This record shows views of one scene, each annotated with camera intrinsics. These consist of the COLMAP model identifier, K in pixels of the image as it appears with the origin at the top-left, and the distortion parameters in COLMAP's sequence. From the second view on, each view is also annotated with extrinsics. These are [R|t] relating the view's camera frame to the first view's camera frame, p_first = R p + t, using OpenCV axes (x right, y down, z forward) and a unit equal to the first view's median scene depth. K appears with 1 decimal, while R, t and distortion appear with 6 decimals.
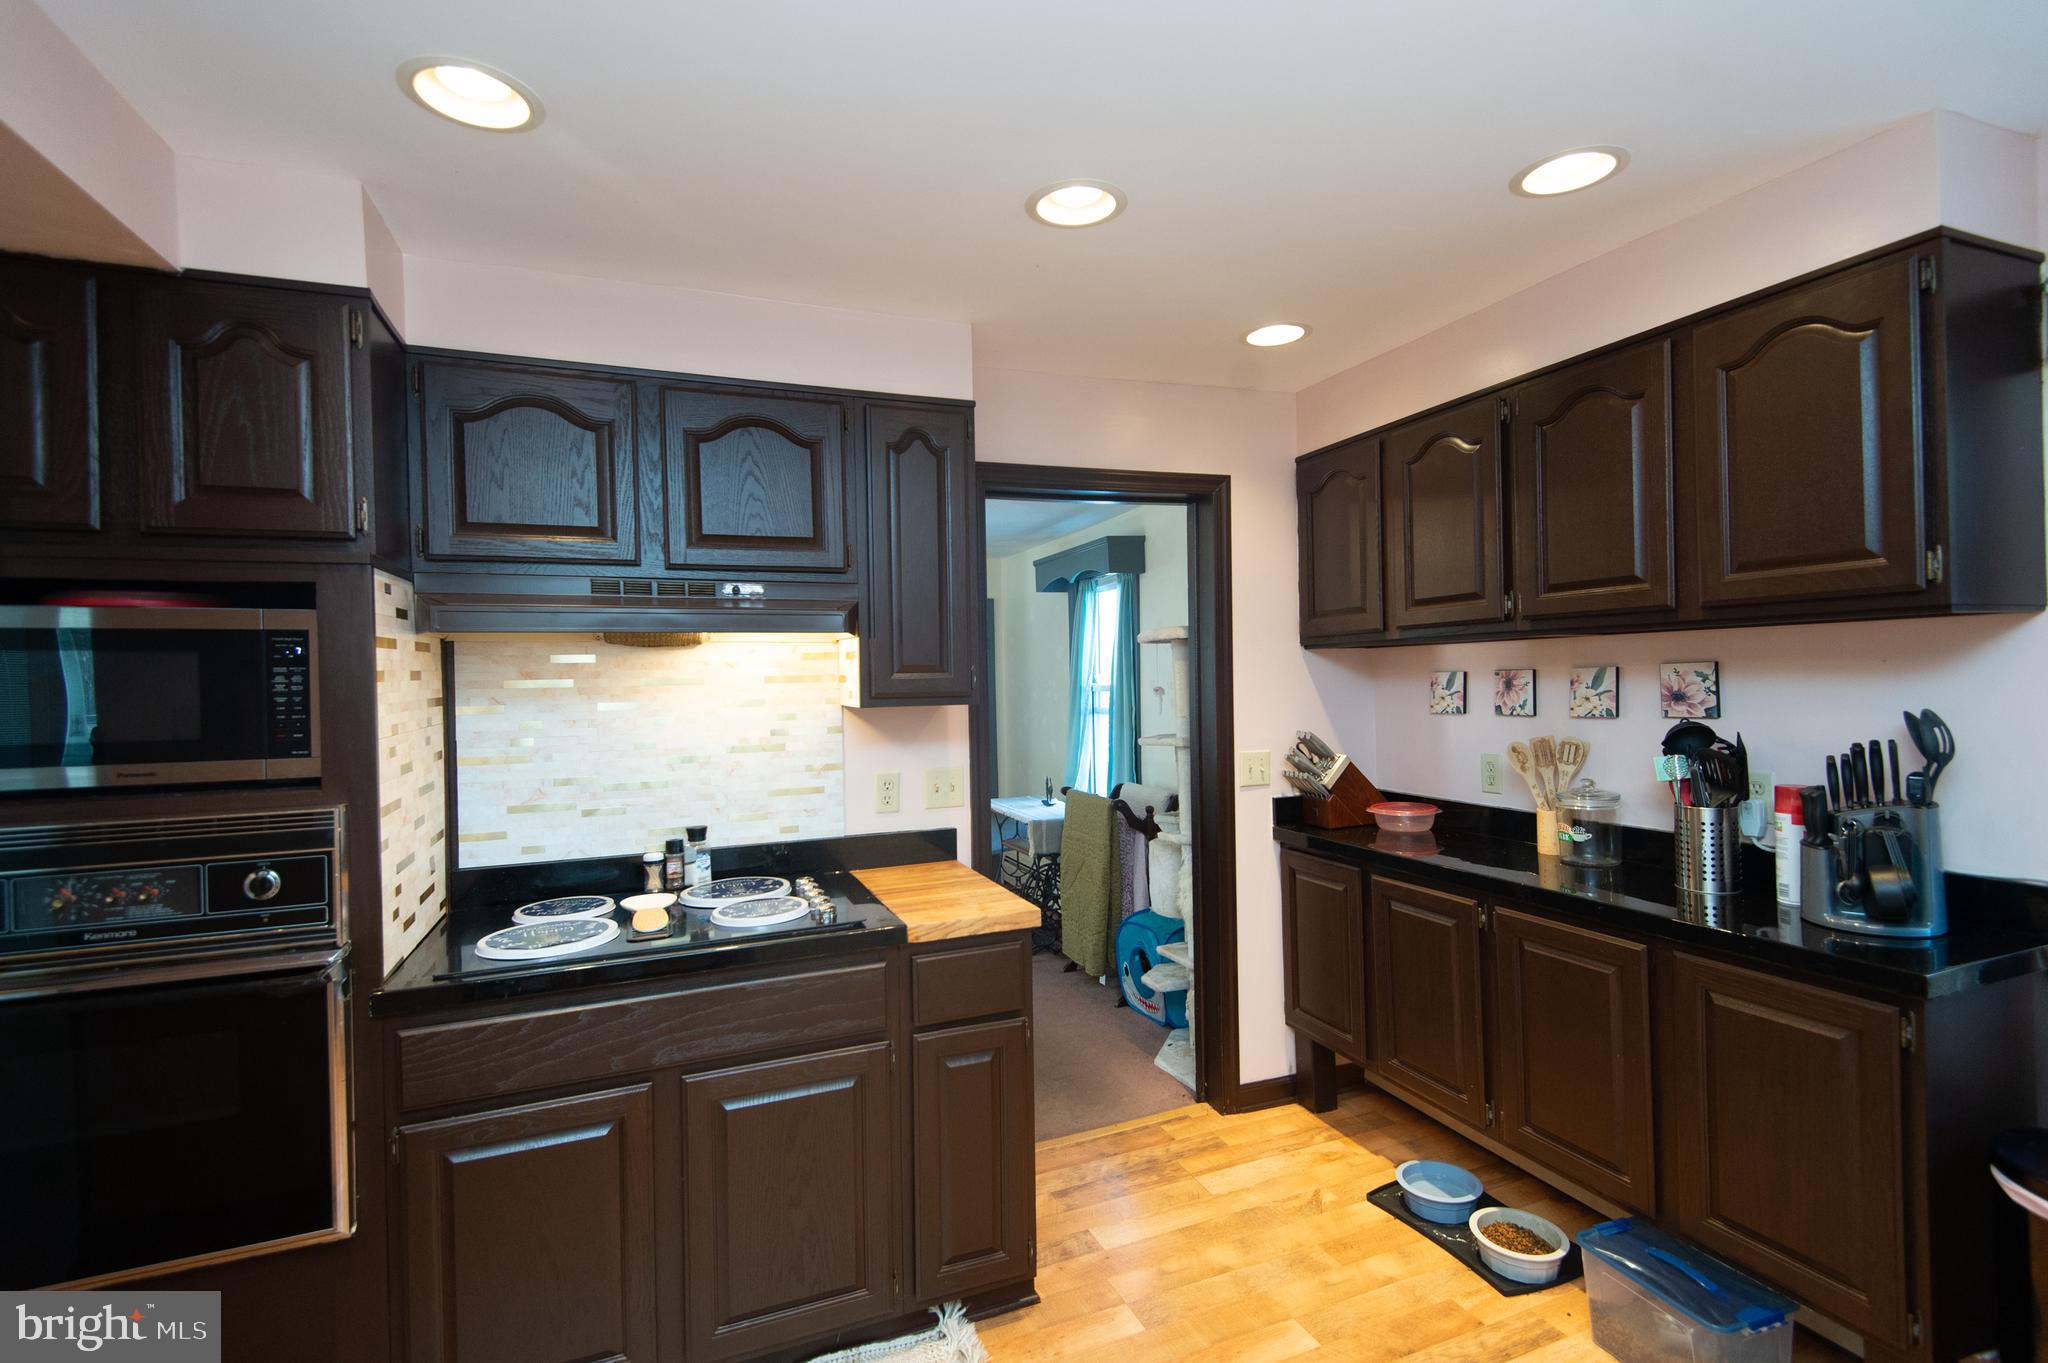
lens RADIAL K [[963.0, 0, 1025.1], [0, 963.0, 676.7], [0, 0, 1]] dist [0.046840, -0.029309]
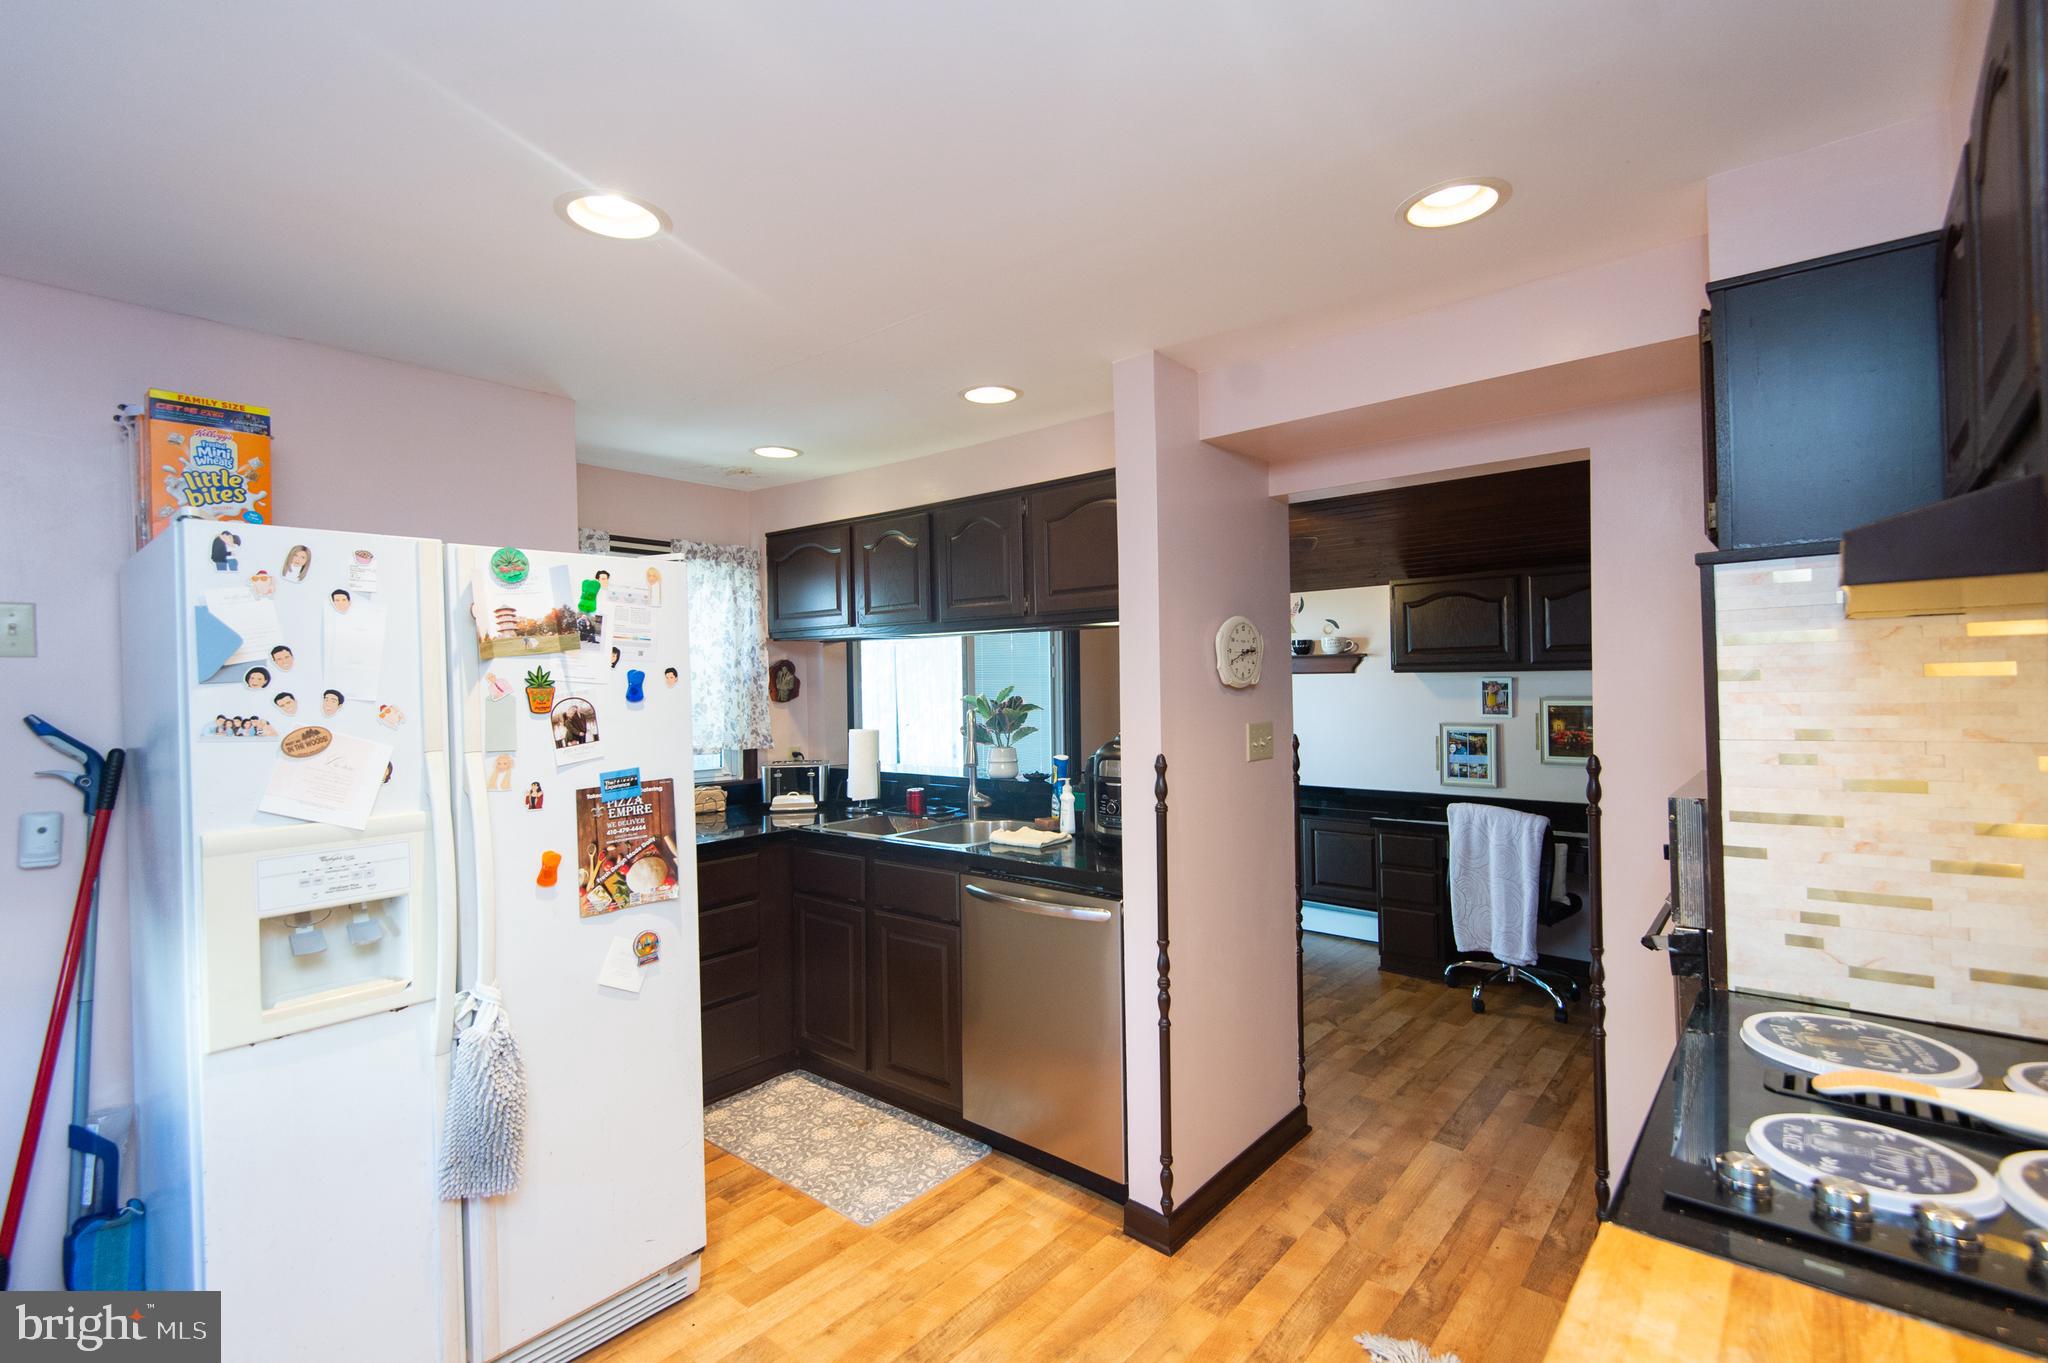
lens RADIAL K [[938.8, 0, 1024.0], [0, 938.8, 681.5], [0, 0, 1]] dist [0.045417, -0.026172]
pose [[-0.885001, 0.033533, -0.464380, 0.293693], [0.033581, 0.999403, 0.008168, -0.018615], [0.464376, -0.008366, -0.885599, 1.125280]]
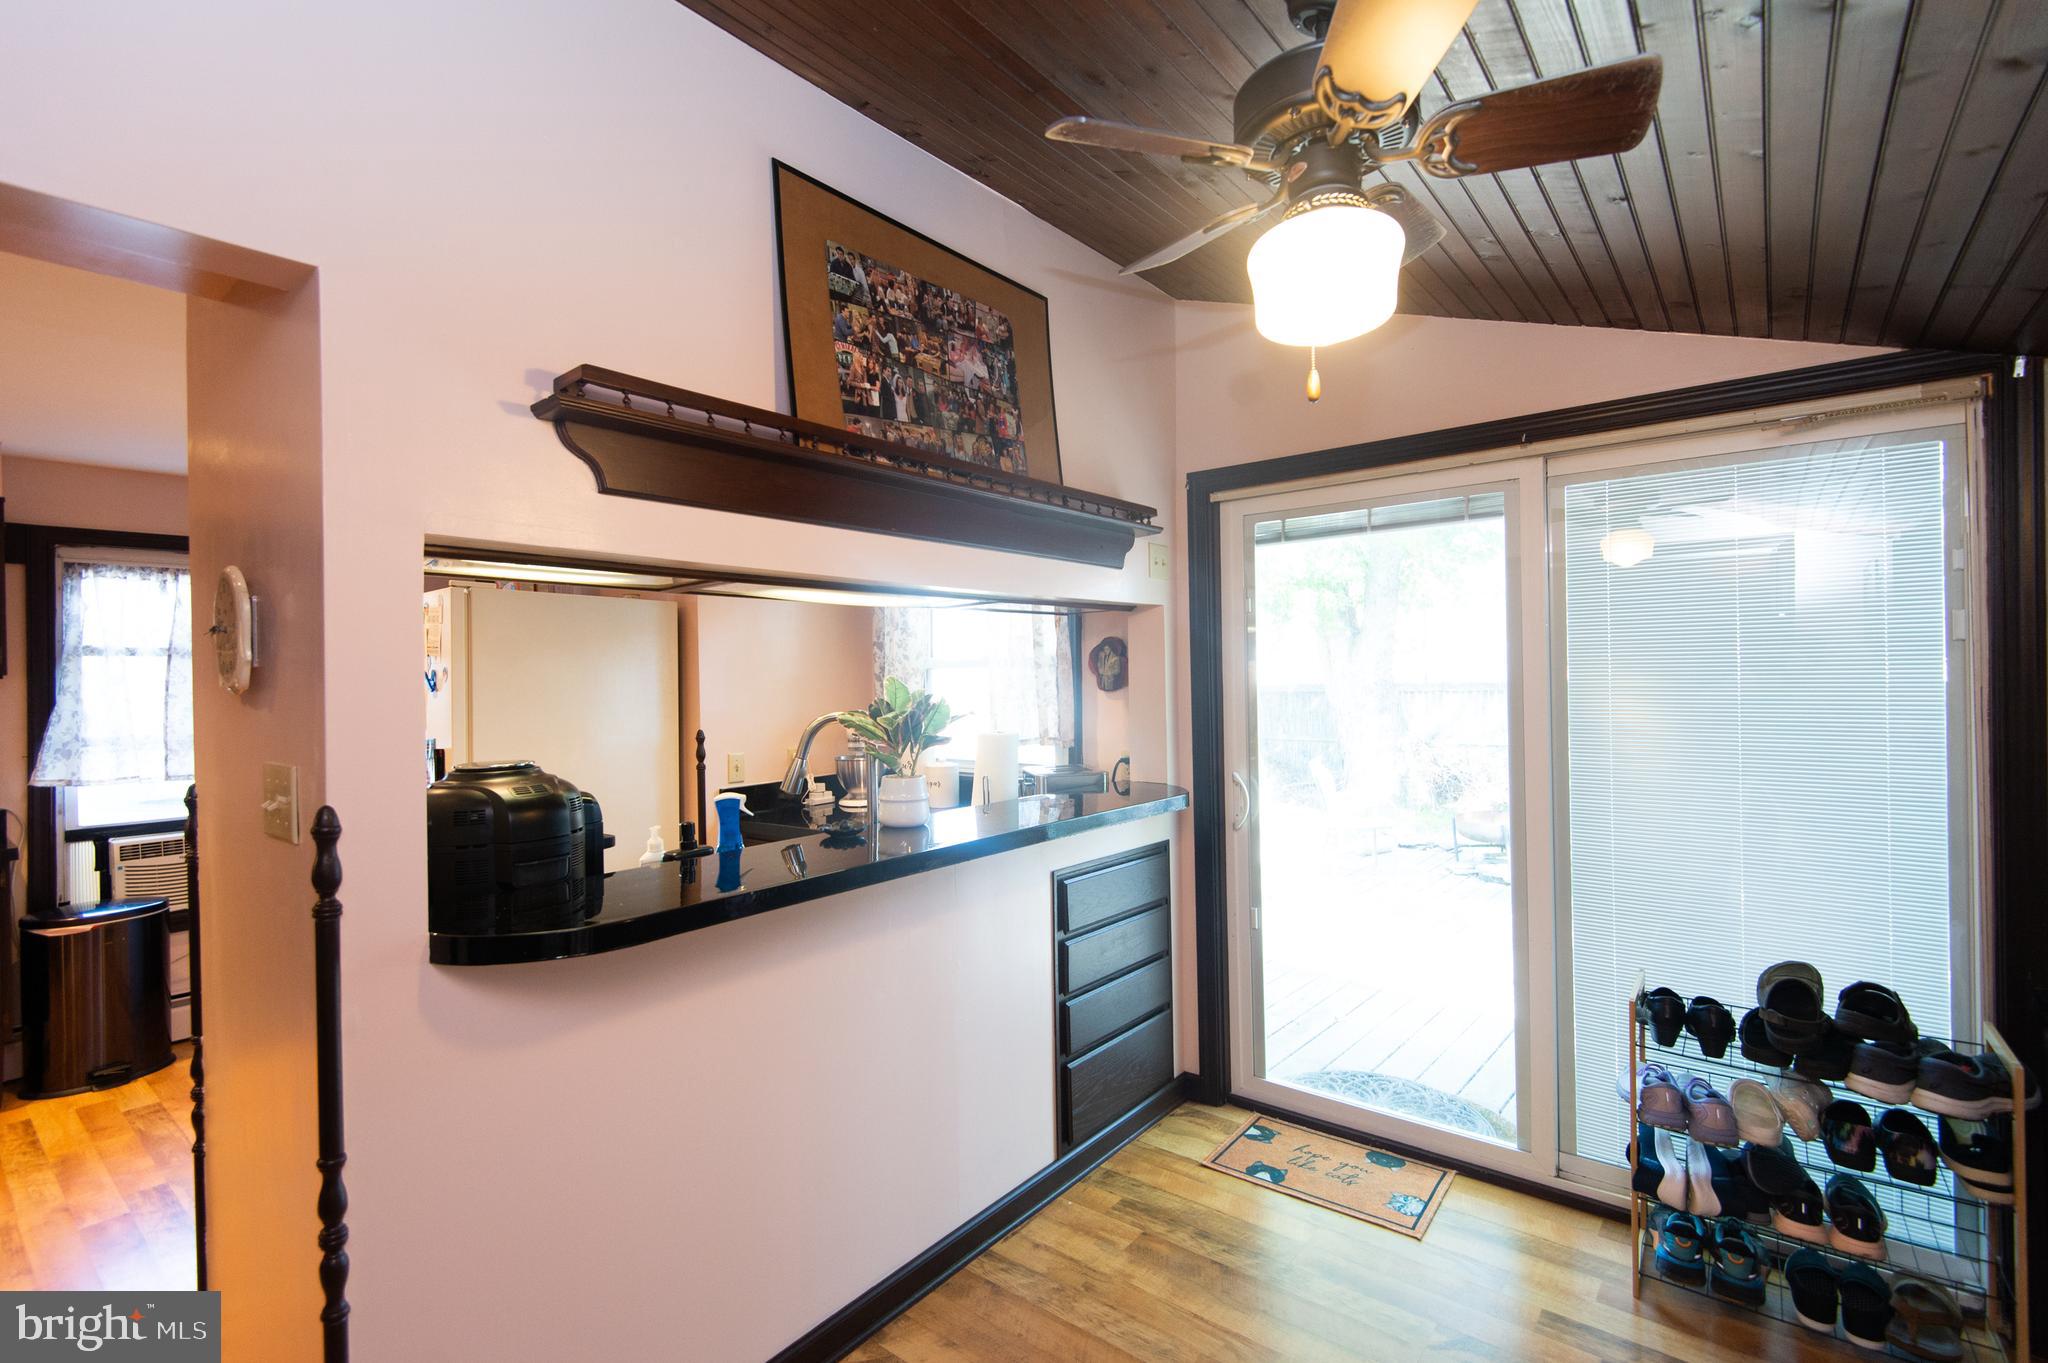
lens RADIAL K [[938.8, 0, 1024.0], [0, 938.8, 681.5], [0, 0, 1]] dist [0.045417, -0.026172]
pose [[-0.491697, 0.026141, 0.870374, -1.350783], [0.021368, 0.999611, -0.017951, 0.030136], [-0.870504, 0.009771, -0.492064, 0.062763]]
